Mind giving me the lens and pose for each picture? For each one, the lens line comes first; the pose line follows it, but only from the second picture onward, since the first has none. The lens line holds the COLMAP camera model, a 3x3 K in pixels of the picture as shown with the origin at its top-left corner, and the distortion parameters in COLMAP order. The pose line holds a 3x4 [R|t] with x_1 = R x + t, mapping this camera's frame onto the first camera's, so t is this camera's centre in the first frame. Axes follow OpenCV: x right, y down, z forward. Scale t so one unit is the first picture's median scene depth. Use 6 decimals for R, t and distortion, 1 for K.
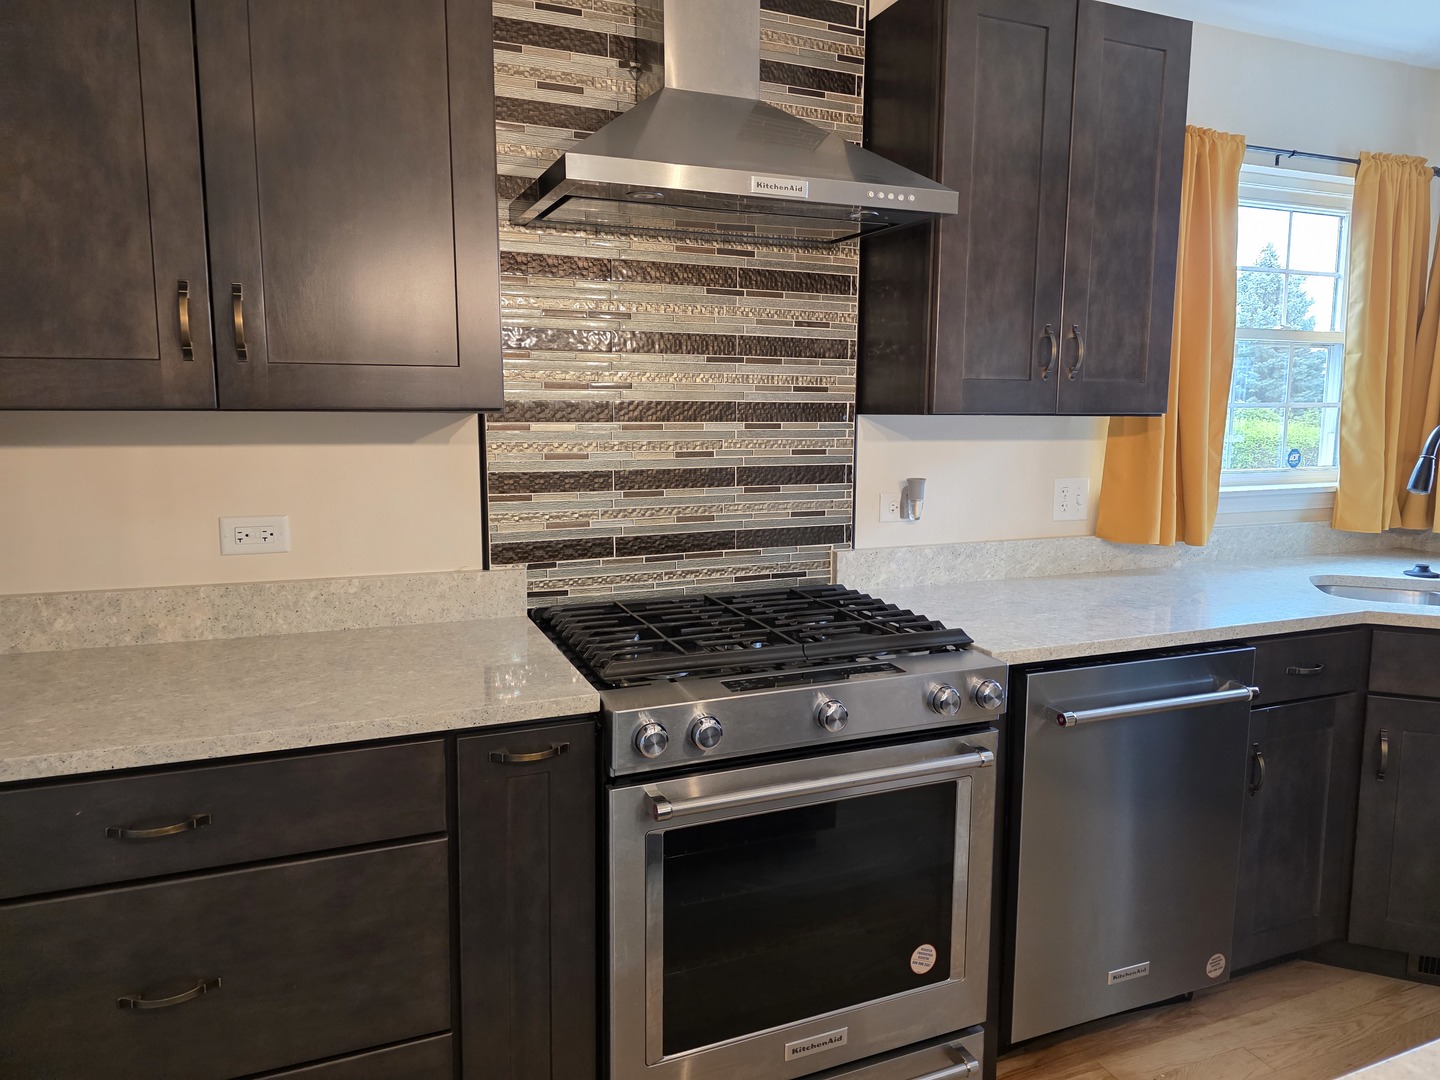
lens RADIAL K [[962.5, 0, 731.4], [0, 962.5, 527.7], [0, 0, 1]] dist [0.086230, -0.092580]
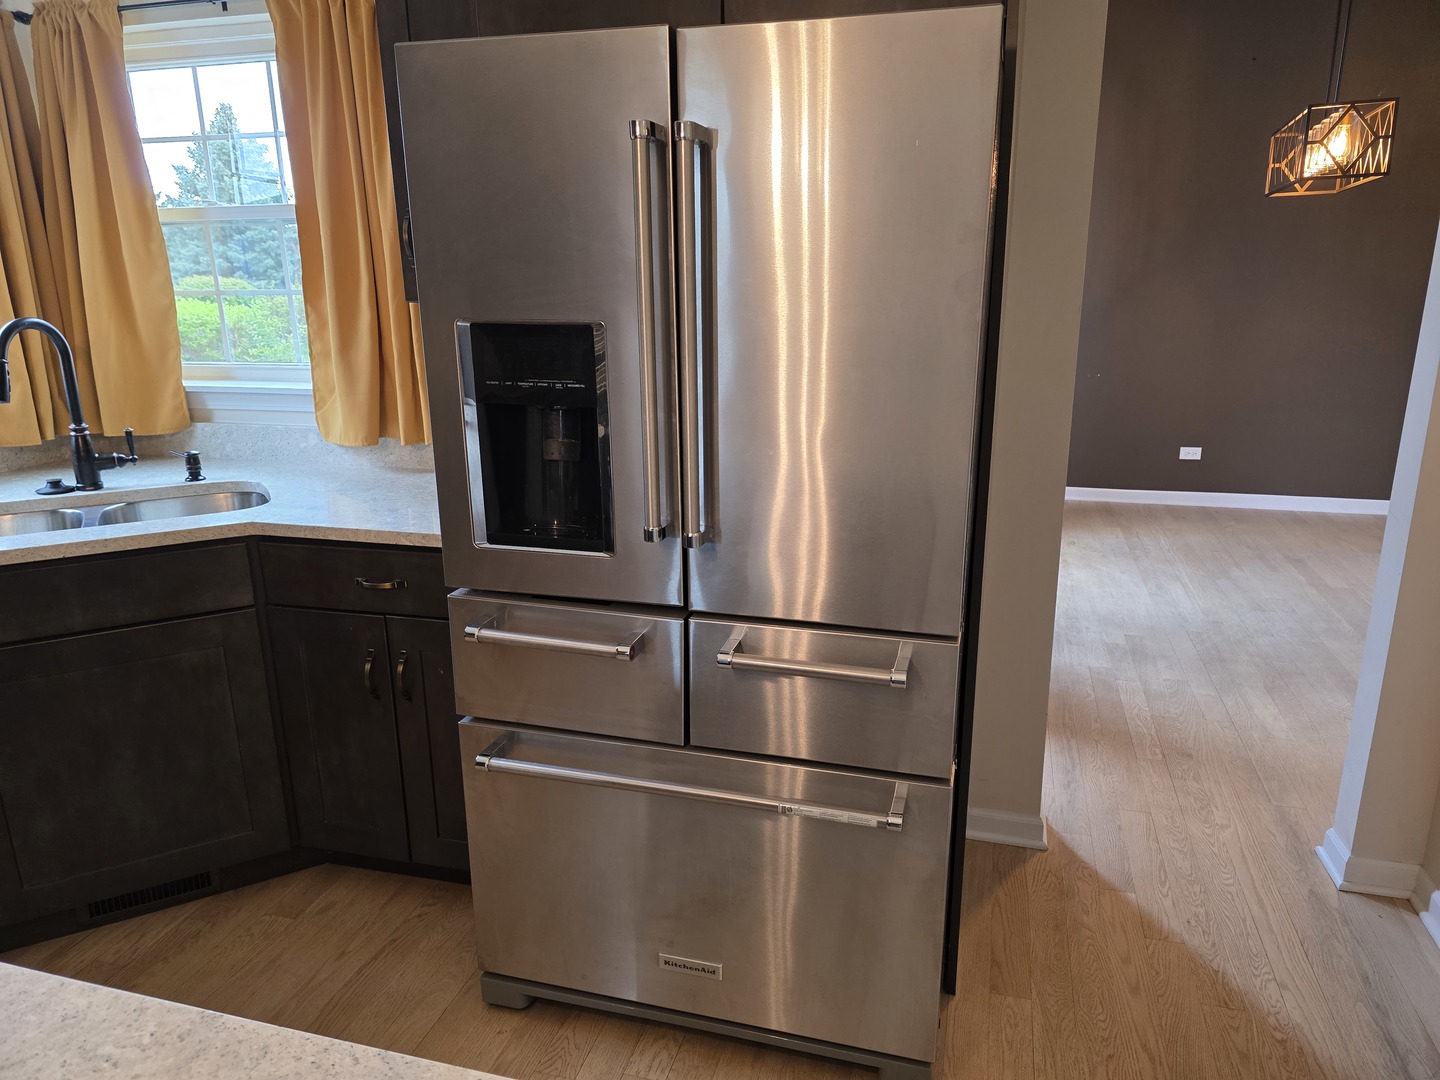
lens RADIAL K [[984.9, 0, 703.0], [0, 984.9, 556.6], [0, 0, 1]] dist [0.006941, -0.003343]
pose [[0.633794, -0.220697, 0.741349, 0.502775], [0.107598, 0.974269, 0.198049, -0.011512], [-0.765982, -0.045755, 0.641232, -0.053128]]
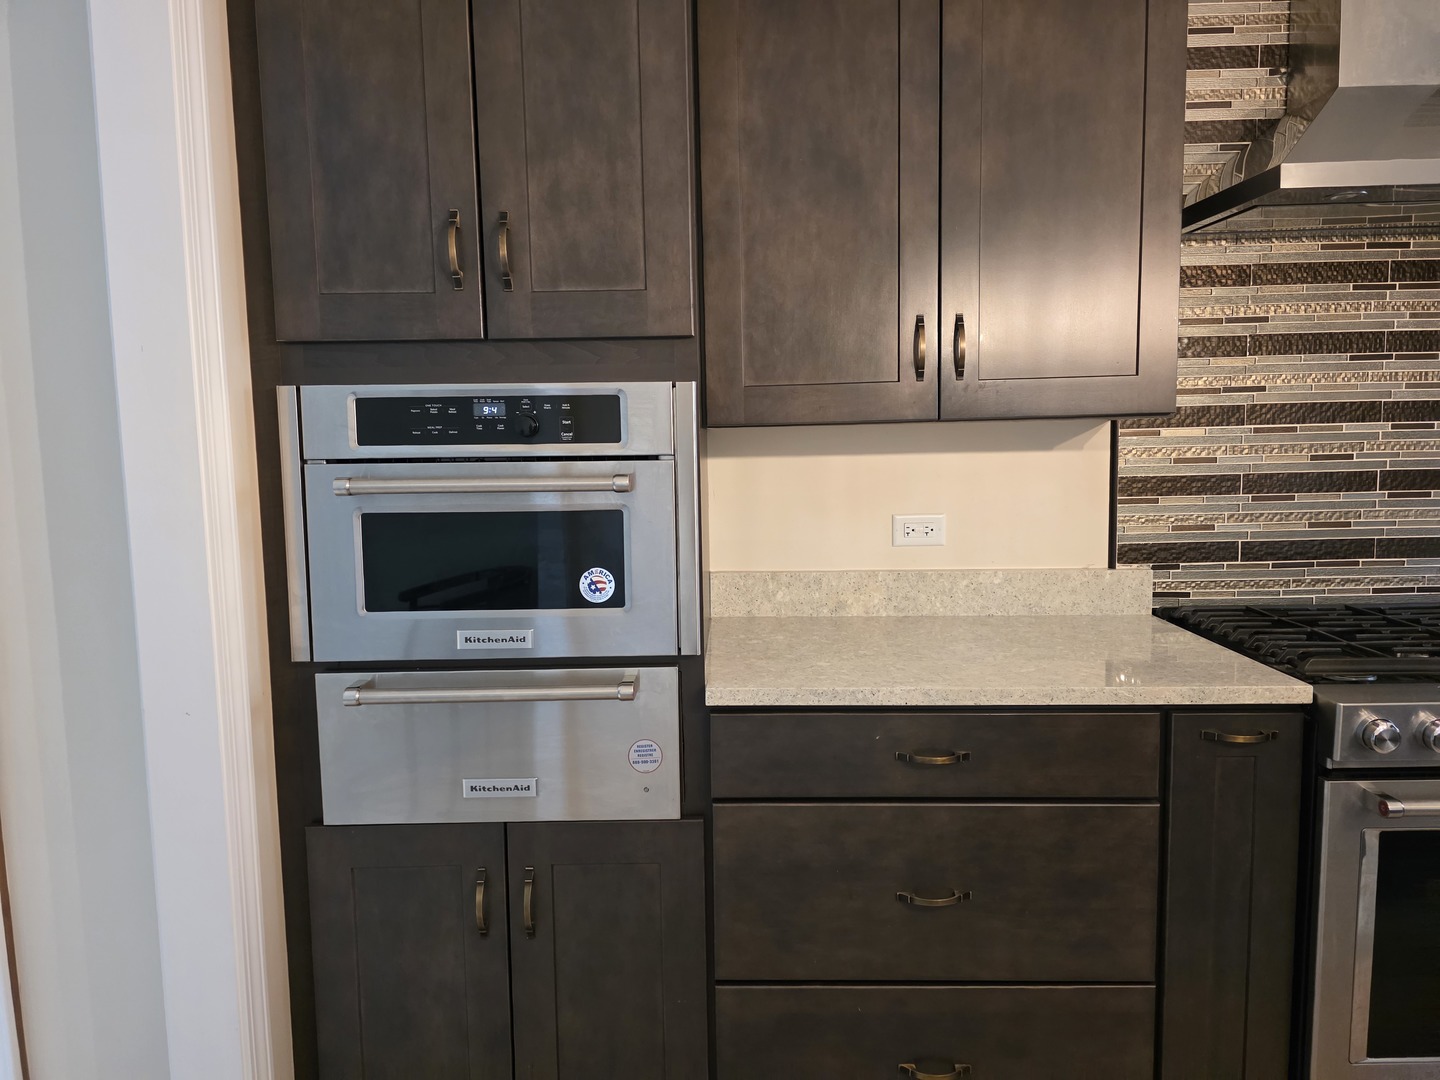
lens RADIAL K [[971.9, 0, 722.5], [0, 971.9, 529.6], [0, 0, 1]] dist [0.060637, -0.048948]
pose [[0.917507, 0.017939, -0.397316, -0.214500], [-0.026512, 0.999519, -0.016094, 0.029047], [0.396836, 0.025300, 0.917541, -0.148870]]
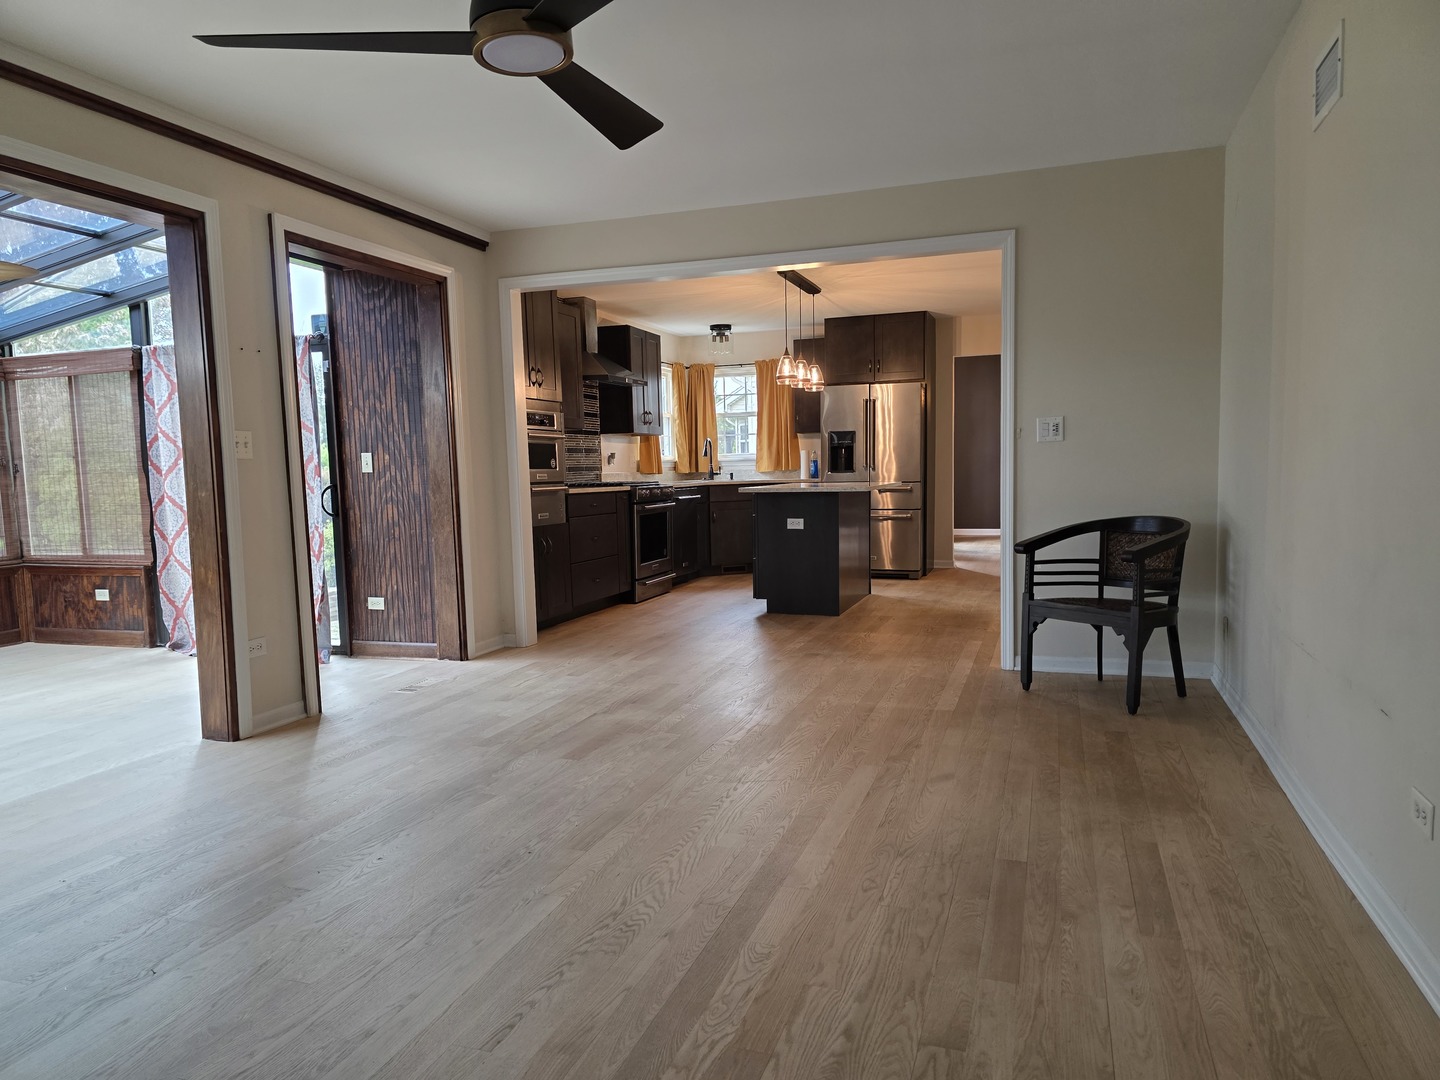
lens RADIAL K [[930.4, 0, 717.0], [0, 930.4, 568.7], [0, 0, 1]] dist [0.108866, -0.081055]
pose [[0.671648, -0.102380, 0.733762, -2.407506], [0.117108, 0.992626, 0.031304, 0.352794], [-0.731556, 0.064904, 0.678685, -1.793281]]
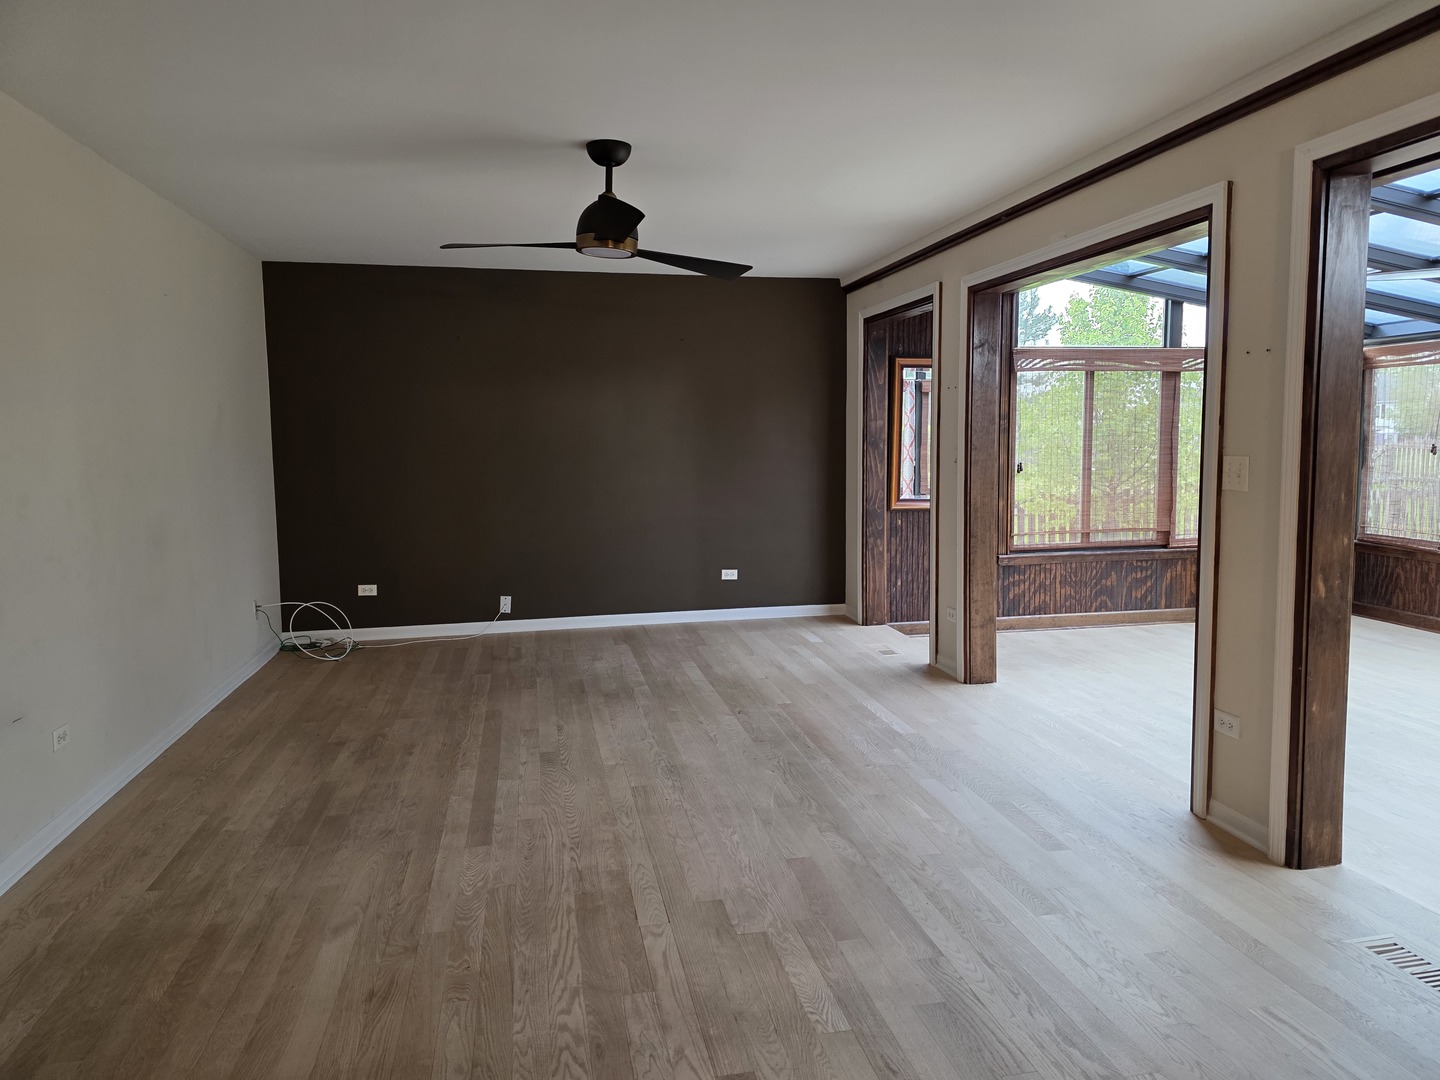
lens RADIAL K [[964.5, 0, 723.5], [0, 964.5, 549.0], [0, 0, 1]] dist [0.093189, -0.095833]
pose [[-0.193581, 0.112003, -0.974670, -0.102031], [-0.112044, 0.984438, 0.135379, 0.074429], [0.974665, 0.135412, -0.178019, -0.428686]]
